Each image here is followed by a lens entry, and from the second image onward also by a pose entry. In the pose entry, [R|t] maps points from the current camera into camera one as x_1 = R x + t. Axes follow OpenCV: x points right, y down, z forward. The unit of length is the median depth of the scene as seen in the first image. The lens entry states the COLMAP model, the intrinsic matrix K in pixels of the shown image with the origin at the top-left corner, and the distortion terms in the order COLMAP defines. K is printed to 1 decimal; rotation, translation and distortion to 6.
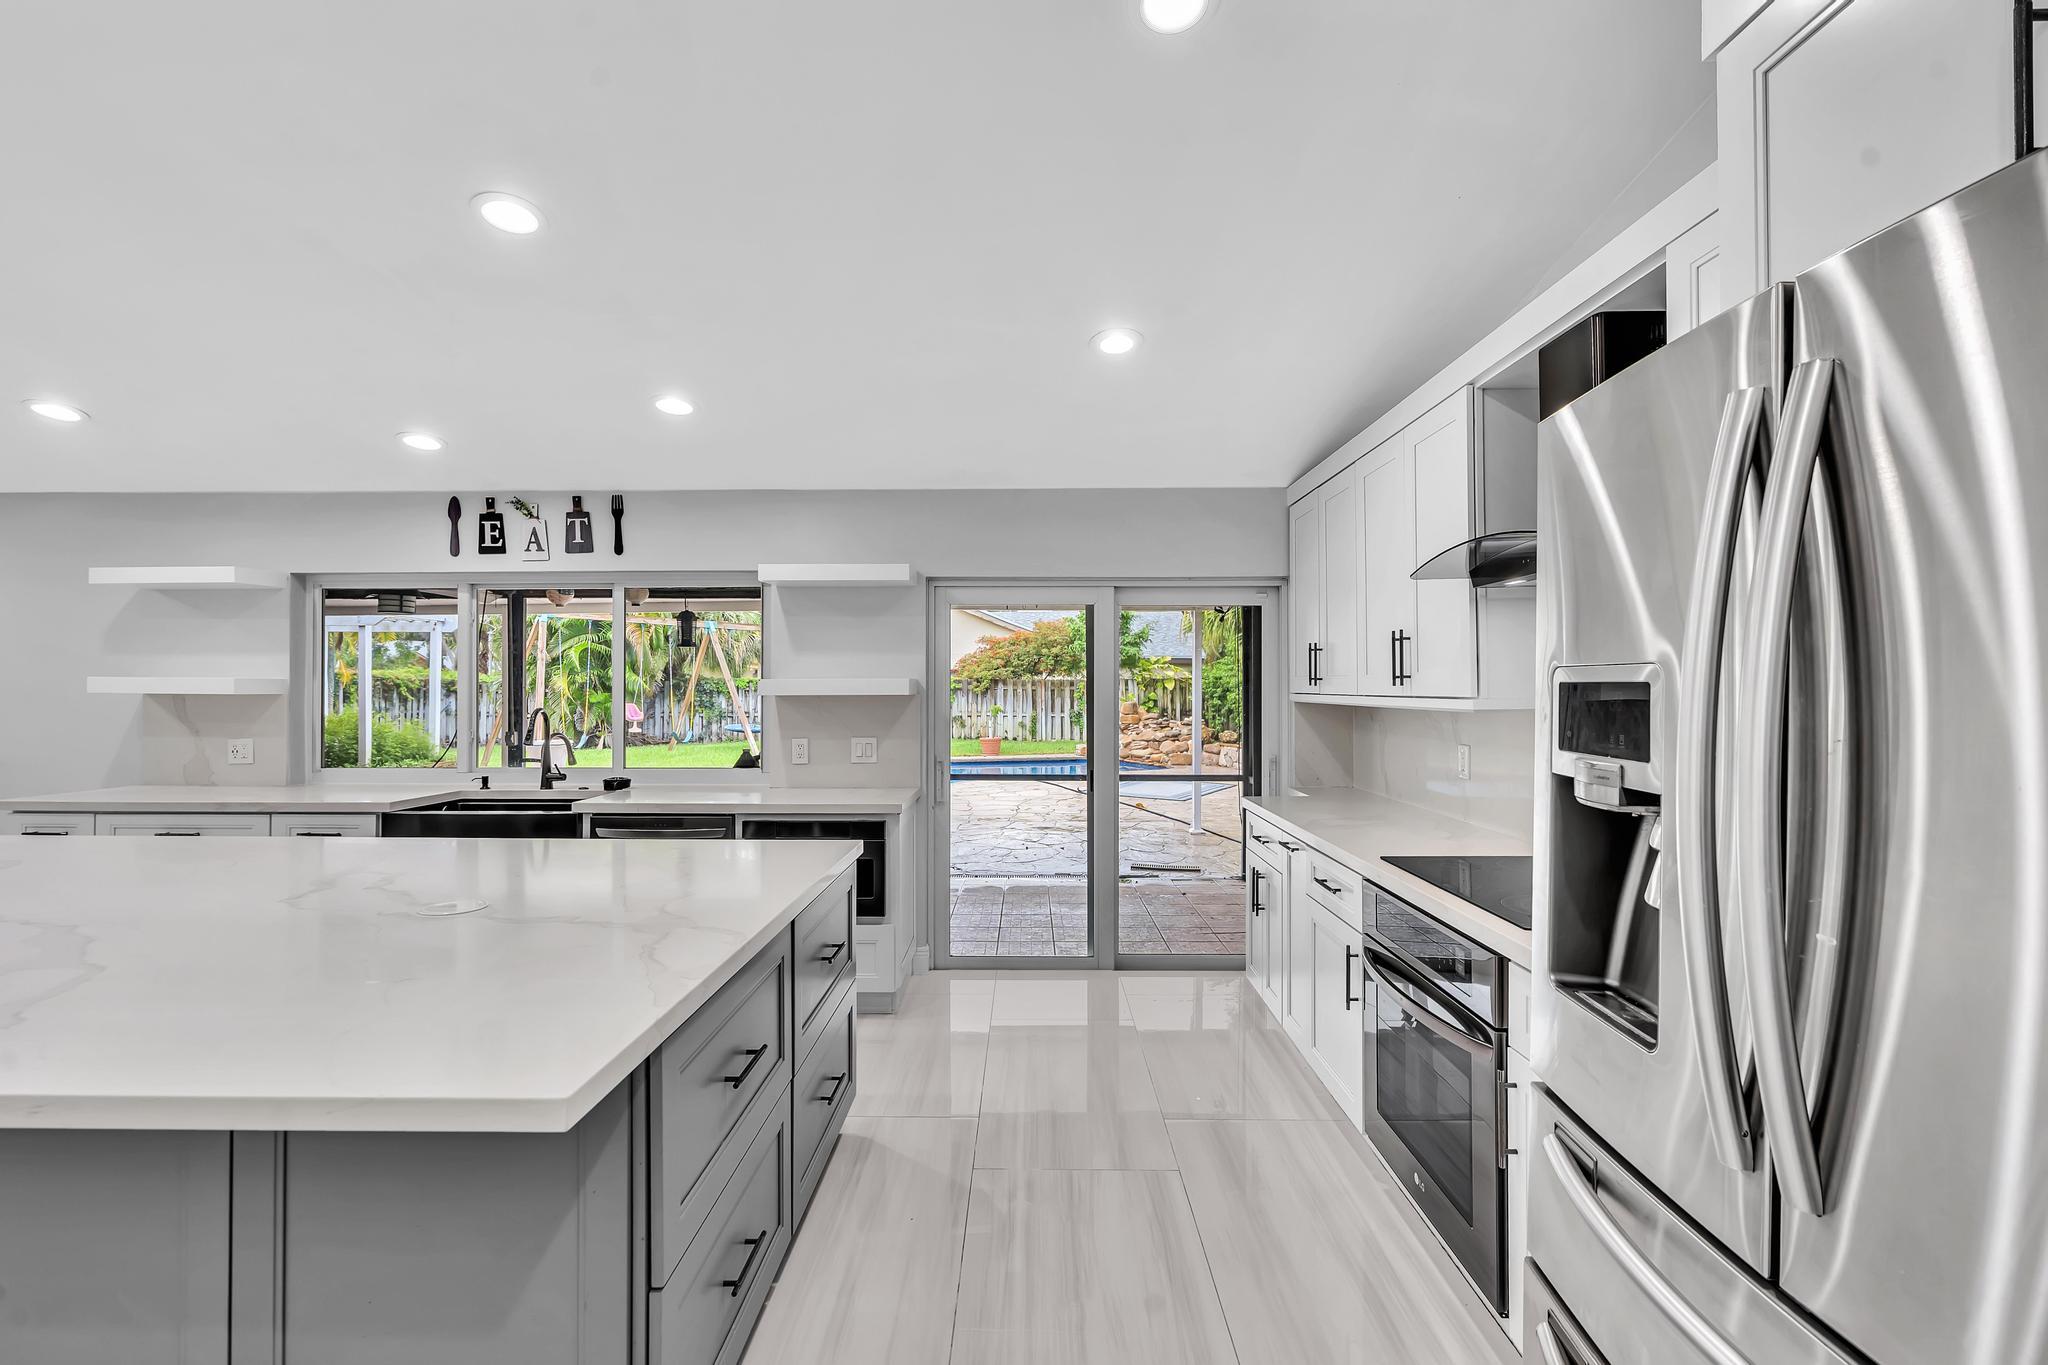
lens RADIAL K [[918.2, 0, 1028.3], [0, 918.2, 682.8], [0, 0, 1]] dist [-0.001307, -0.000132]
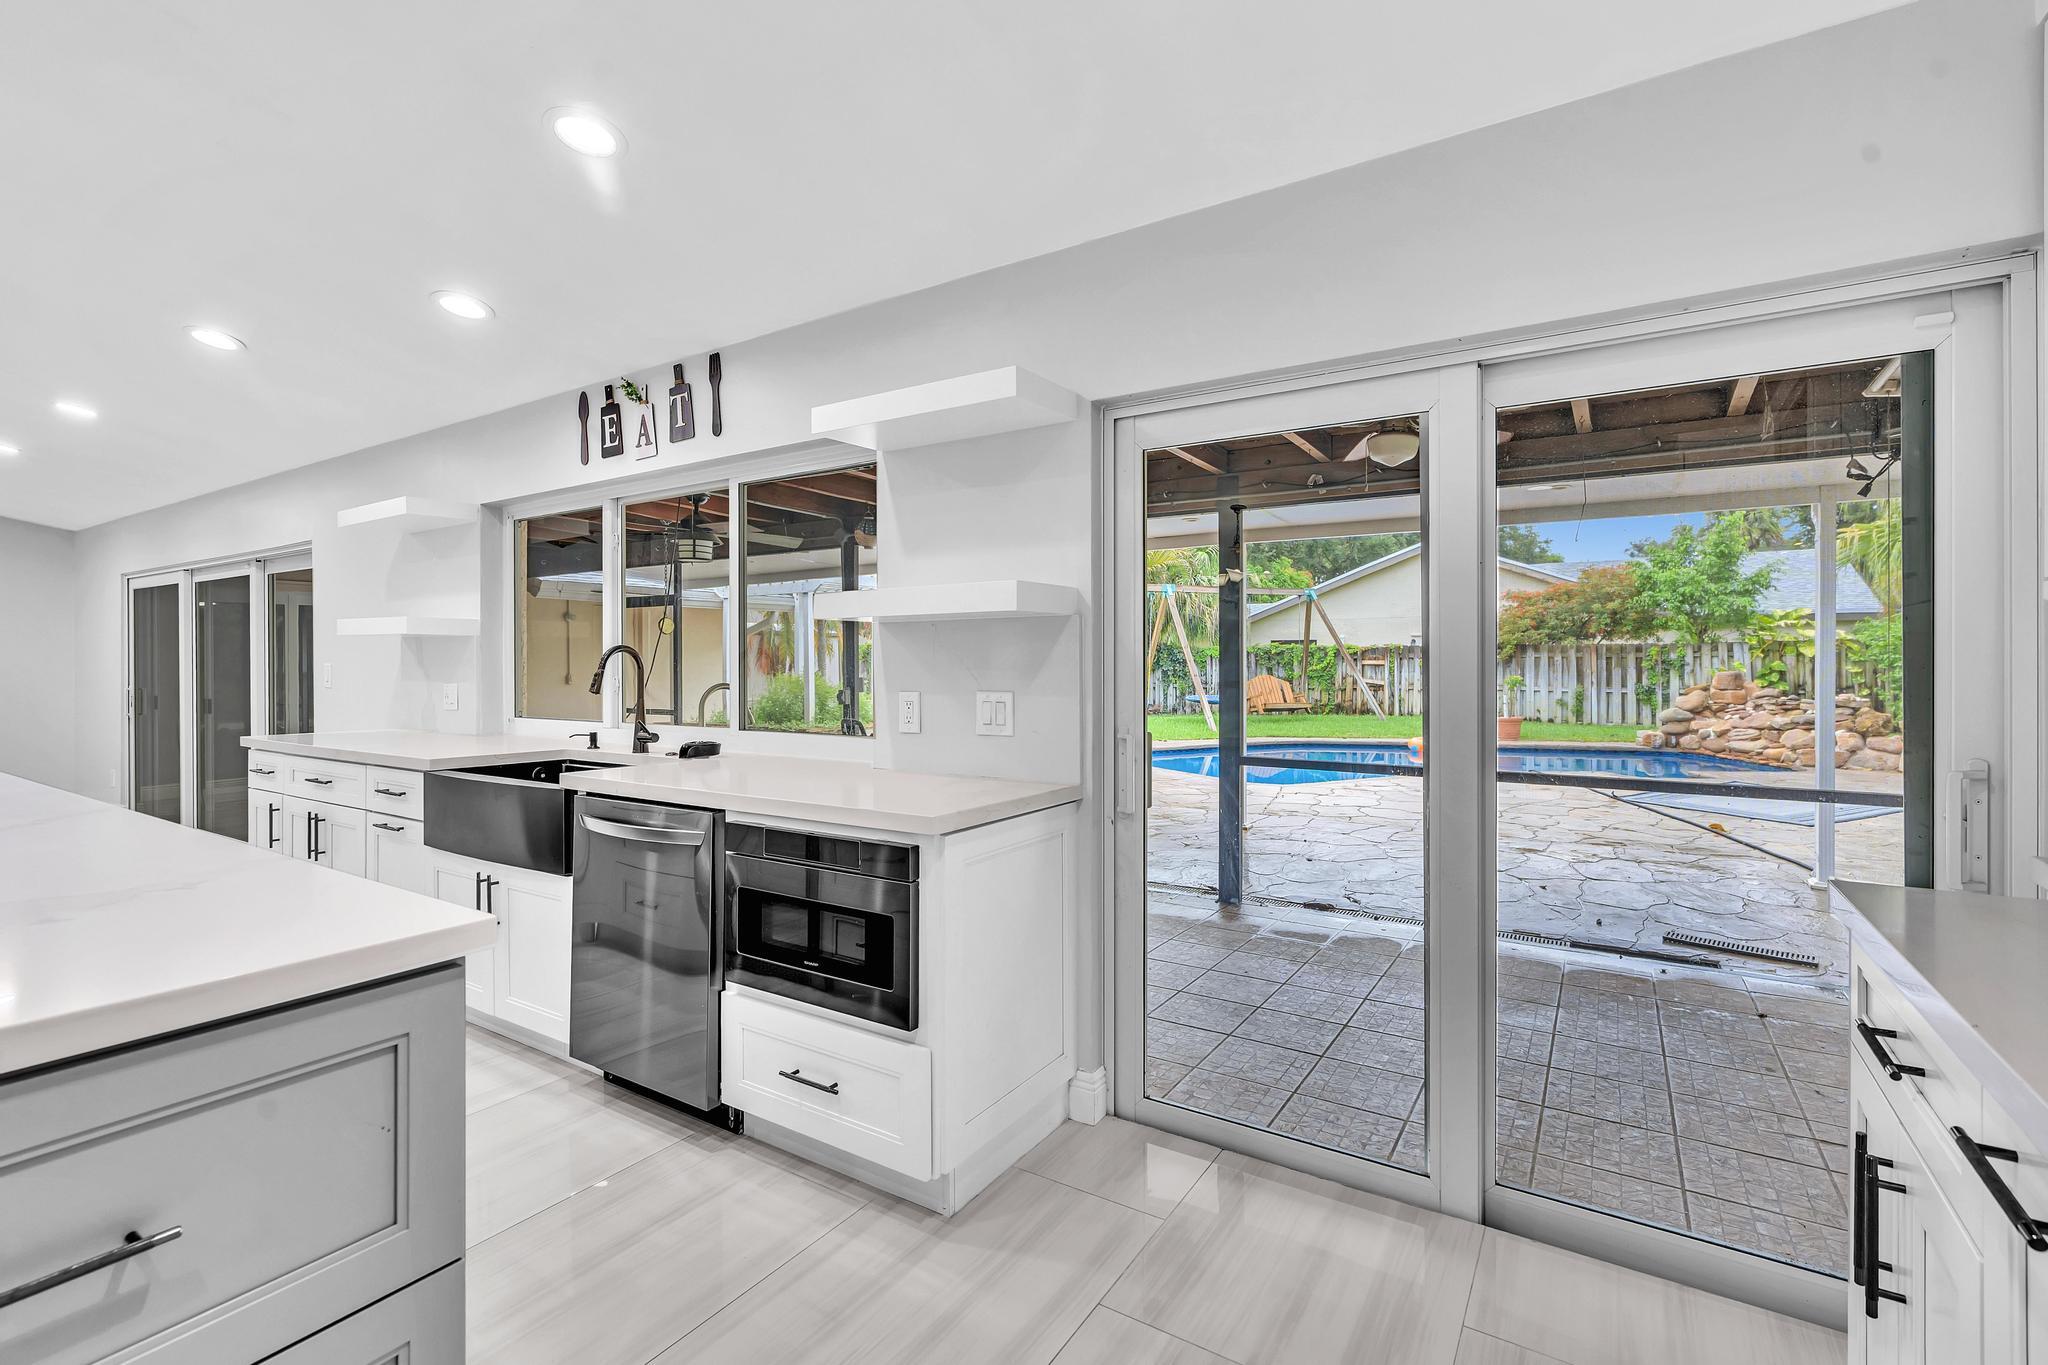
lens RADIAL K [[918.2, 0, 1025.4], [0, 918.2, 662.8], [0, 0, 1]] dist [-0.001307, -0.000132]
pose [[0.842261, -0.001885, -0.539067, 0.038898], [0.004217, 0.999986, 0.003091, 0.010040], [0.539053, -0.004877, 0.842257, 0.132742]]
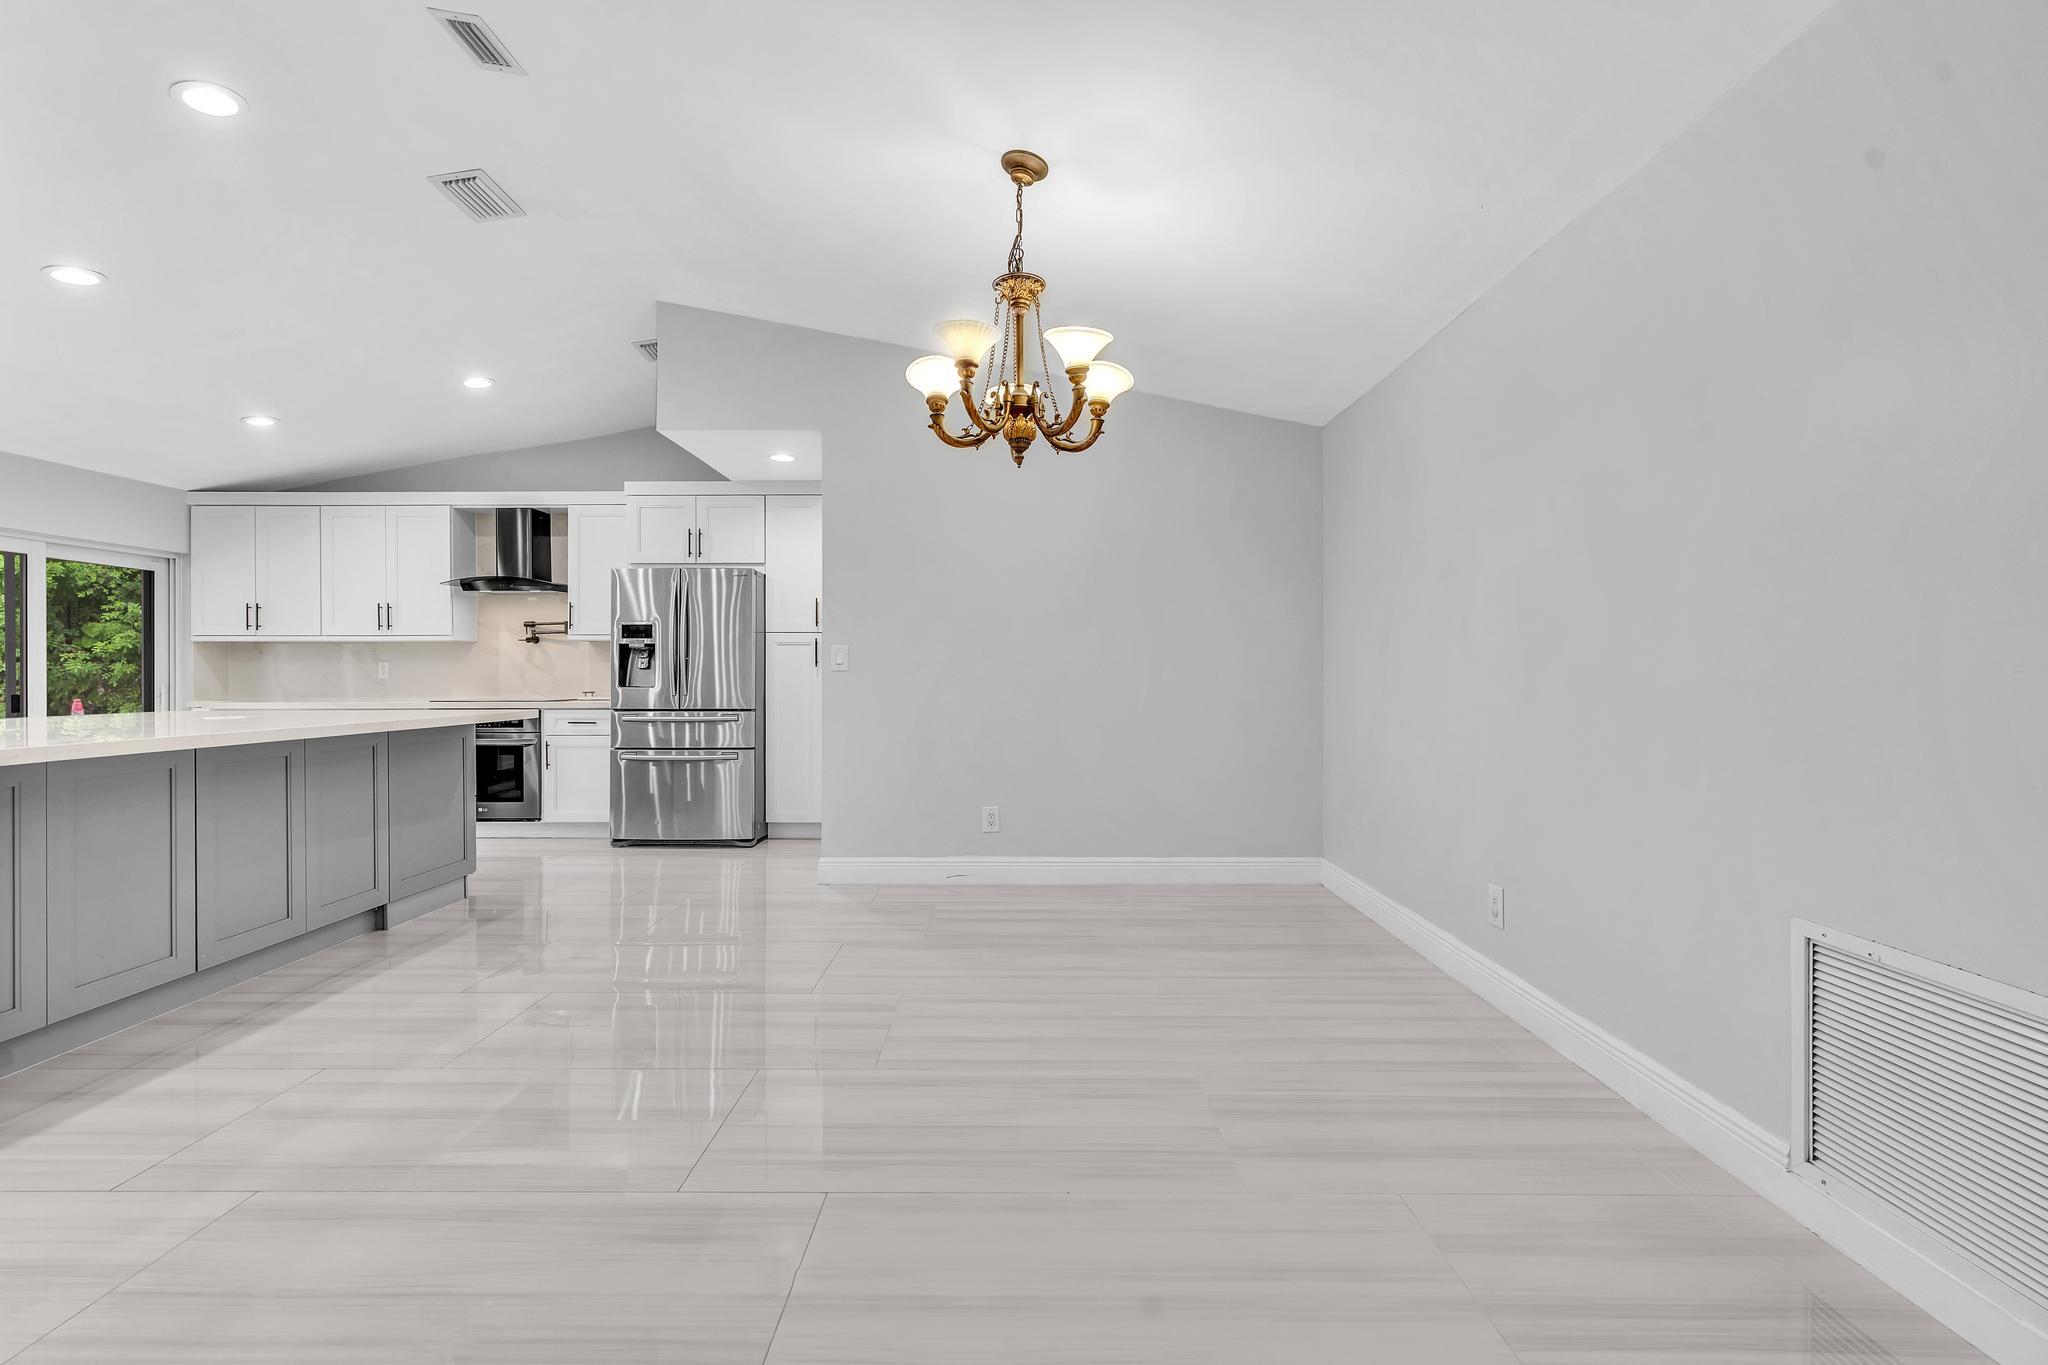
lens RADIAL K [[918.2, 0, 1029.4], [0, 918.2, 676.2], [0, 0, 1]] dist [-0.001307, -0.000132]
pose [[-0.004643, -0.004589, 0.999979, -0.295293], [-0.000424, 0.999989, 0.004587, 0.017263], [-0.999989, -0.000403, -0.004644, -0.077396]]
